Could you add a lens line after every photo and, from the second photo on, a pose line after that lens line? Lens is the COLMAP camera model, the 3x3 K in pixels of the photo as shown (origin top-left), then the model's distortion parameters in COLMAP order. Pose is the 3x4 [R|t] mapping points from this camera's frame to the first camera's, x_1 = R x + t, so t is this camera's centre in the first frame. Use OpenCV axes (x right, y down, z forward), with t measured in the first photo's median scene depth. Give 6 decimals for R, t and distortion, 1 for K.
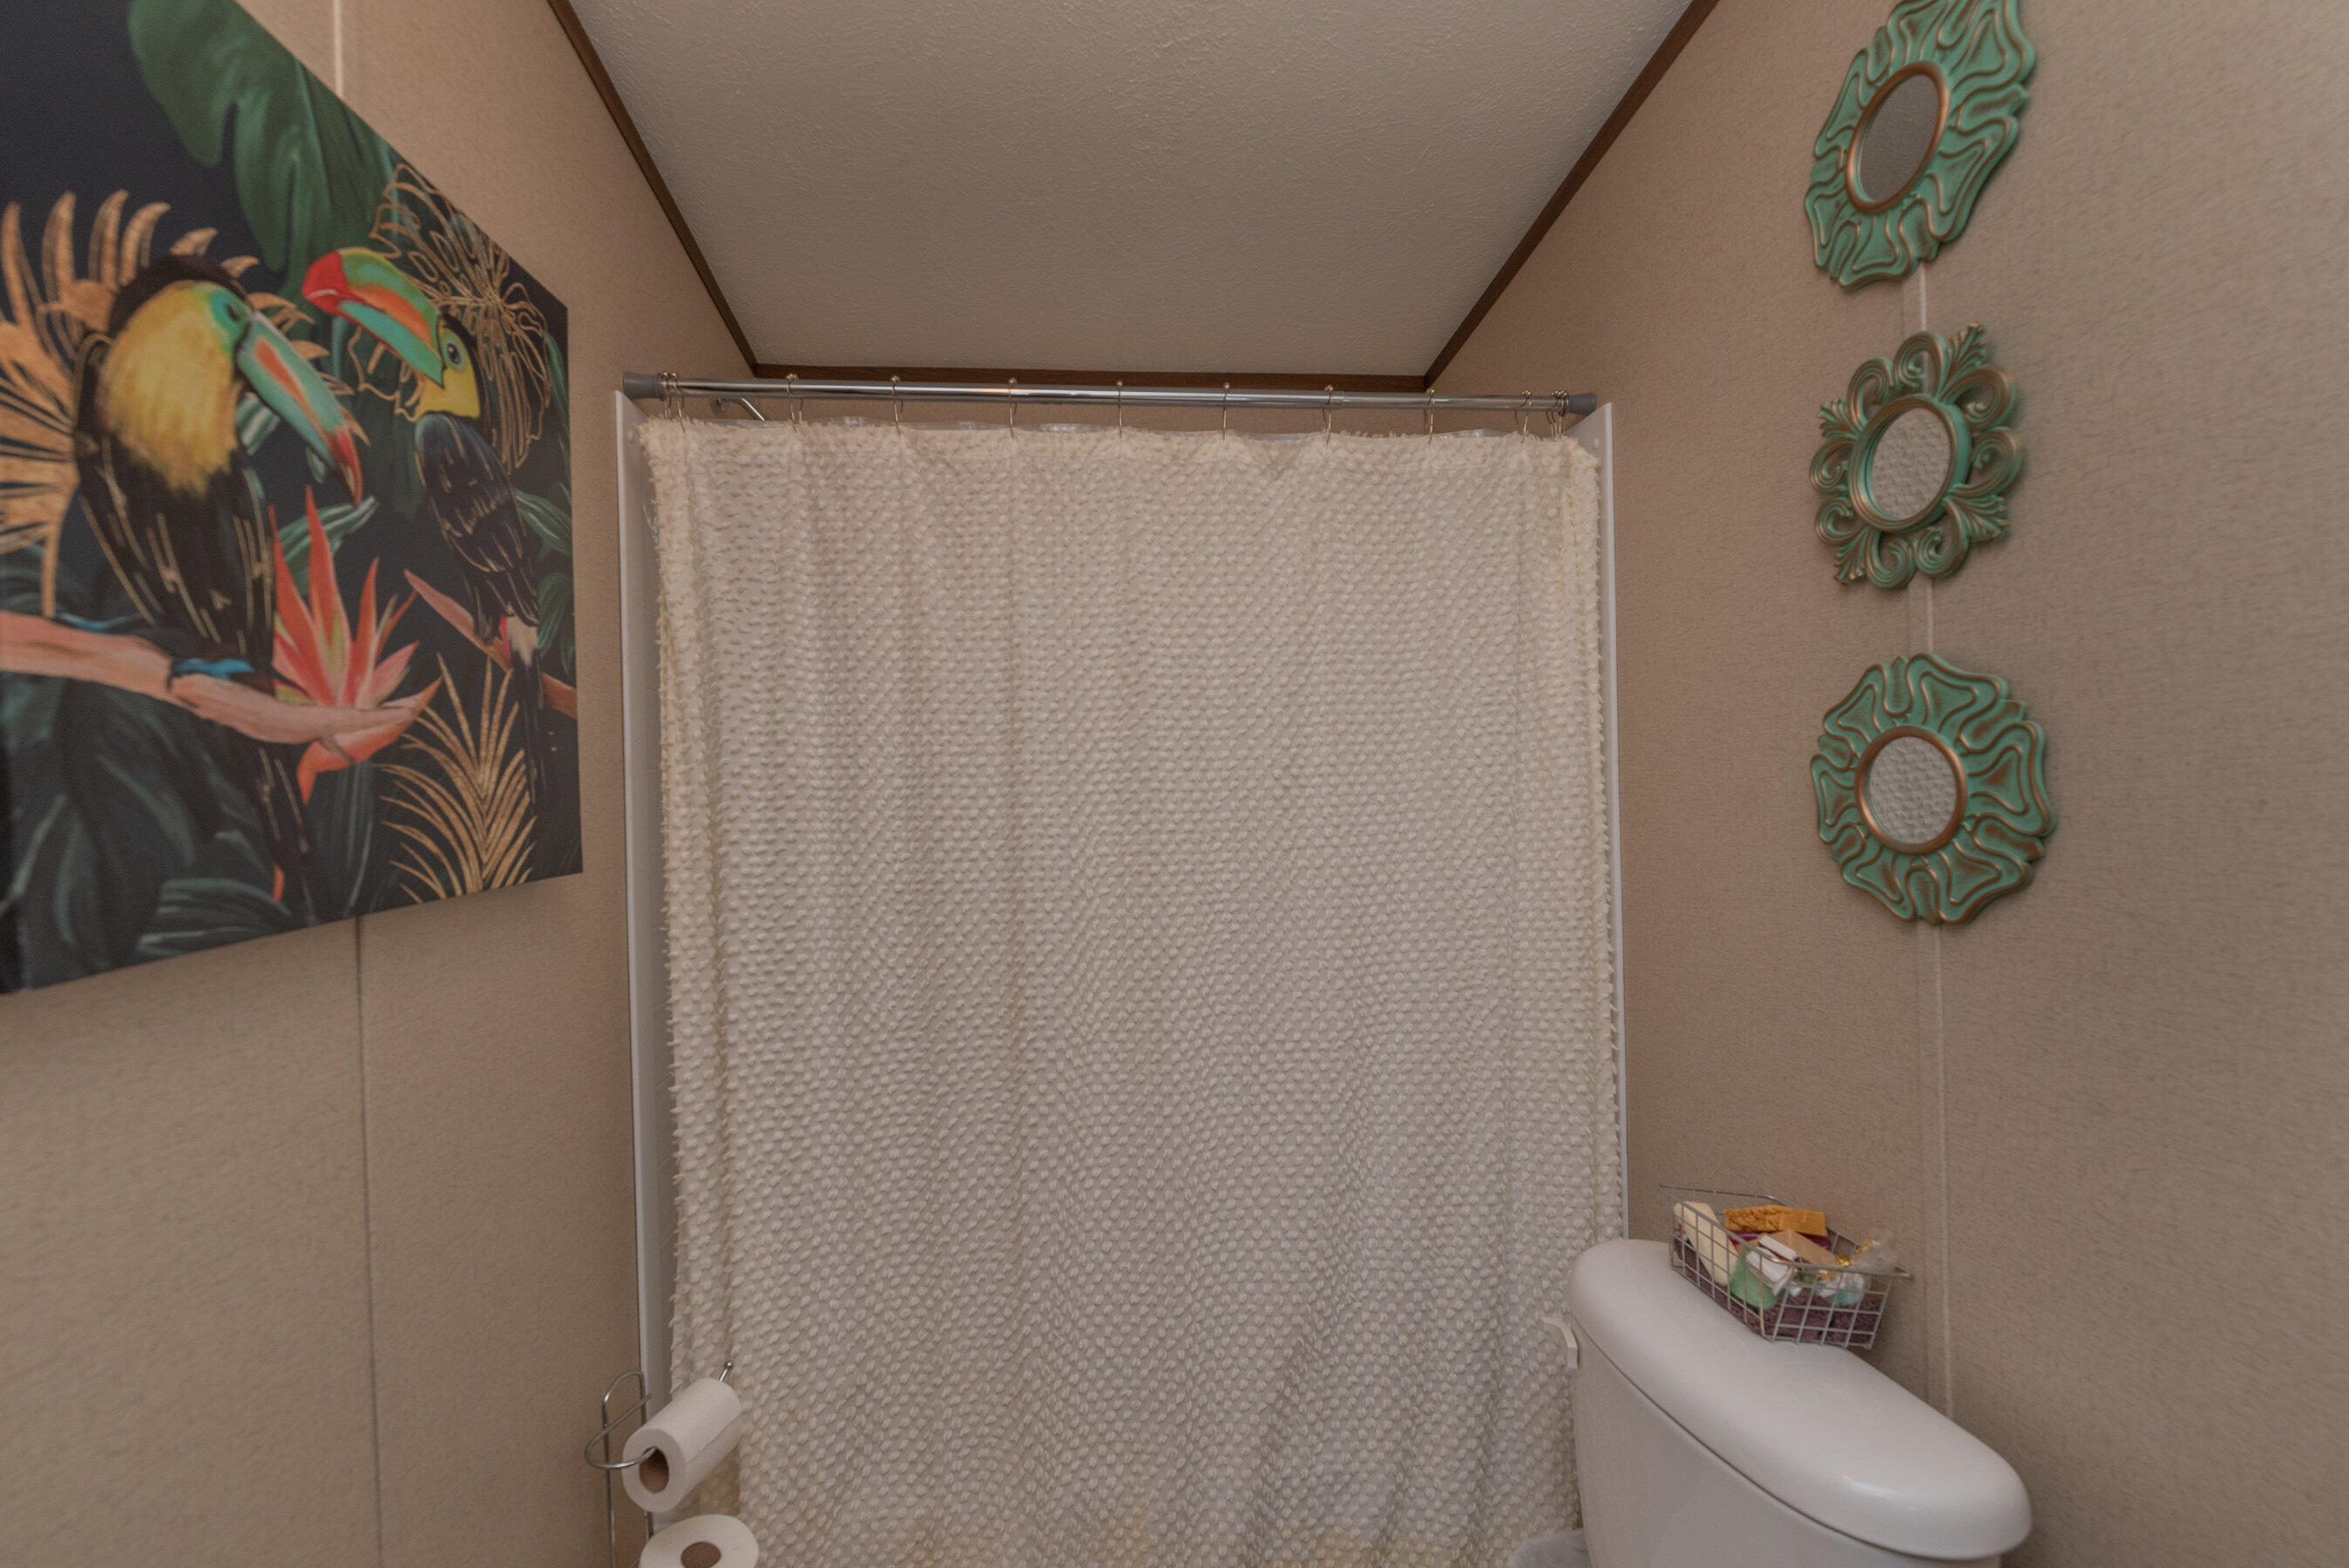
lens RADIAL K [[1004.9, 0, 1164.7], [0, 1004.9, 786.5], [0, 0, 1]] dist [-0.001382, -0.000302]
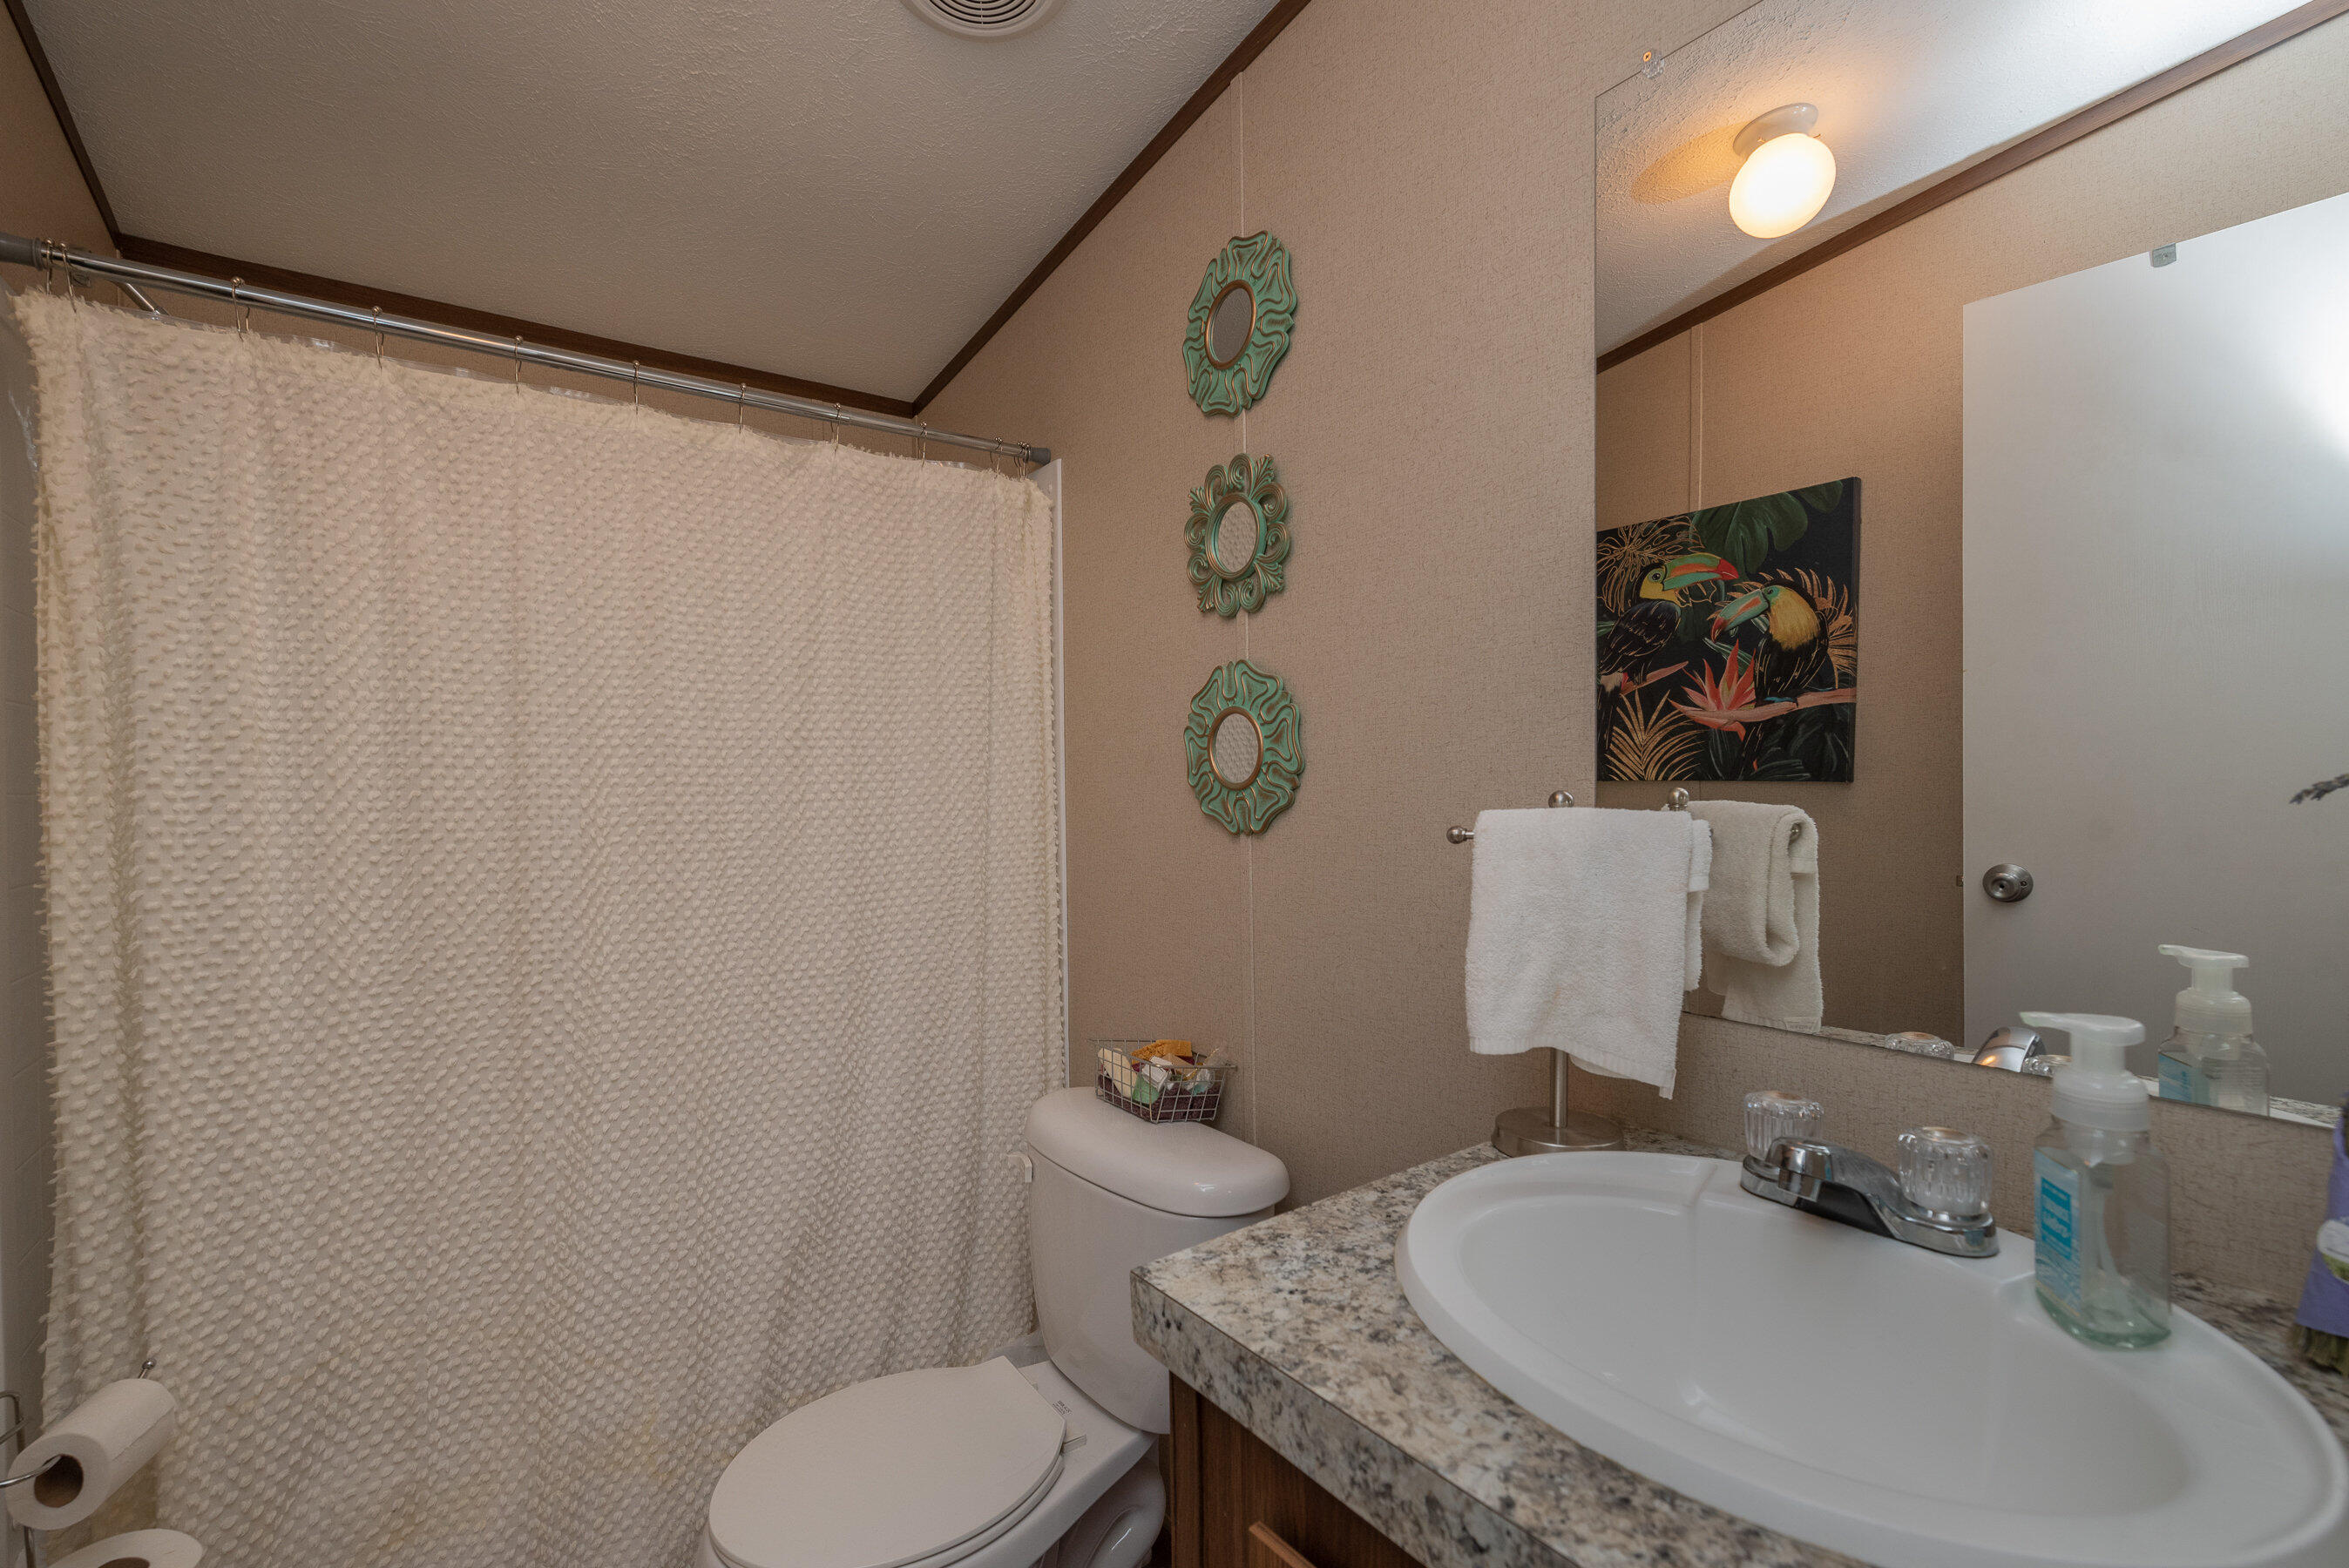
lens RADIAL K [[1004.9, 0, 1164.7], [0, 1004.9, 786.5], [0, 0, 1]] dist [-0.001382, -0.000302]
pose [[0.869351, 0.009686, 0.494099, -0.083143], [-0.005509, 0.999936, -0.009908, 0.057275], [-0.494164, 0.005891, 0.869349, -0.208037]]
